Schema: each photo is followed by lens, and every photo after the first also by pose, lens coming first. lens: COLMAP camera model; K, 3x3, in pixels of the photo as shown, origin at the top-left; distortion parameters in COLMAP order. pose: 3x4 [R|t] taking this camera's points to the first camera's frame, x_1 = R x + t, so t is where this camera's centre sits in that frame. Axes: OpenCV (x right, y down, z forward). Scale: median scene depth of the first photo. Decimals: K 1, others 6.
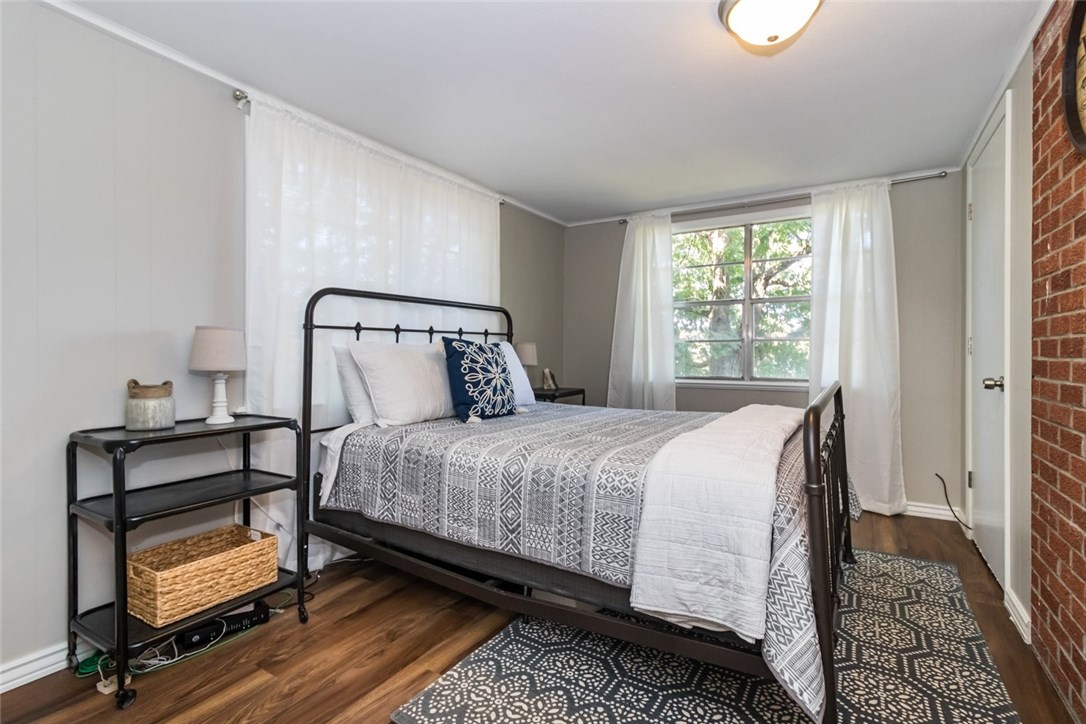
lens RADIAL K [[506.7, 0, 535.4], [0, 506.7, 355.6], [0, 0, 1]] dist [0.001682, 0.003464]
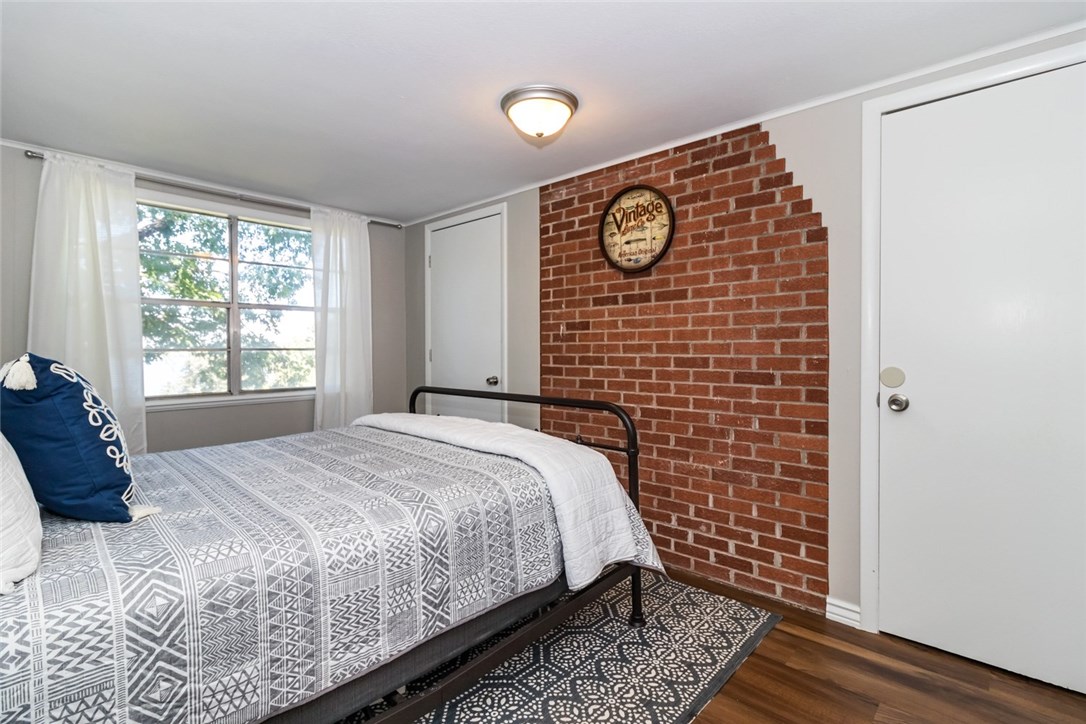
lens RADIAL K [[506.7, 0, 536.4], [0, 506.7, 358.9], [0, 0, 1]] dist [0.001682, 0.003464]
pose [[0.195316, -0.021697, 0.980500, -0.773730], [0.012524, 0.999729, 0.019628, -0.051905], [-0.980660, 0.008446, 0.195535, 0.677660]]
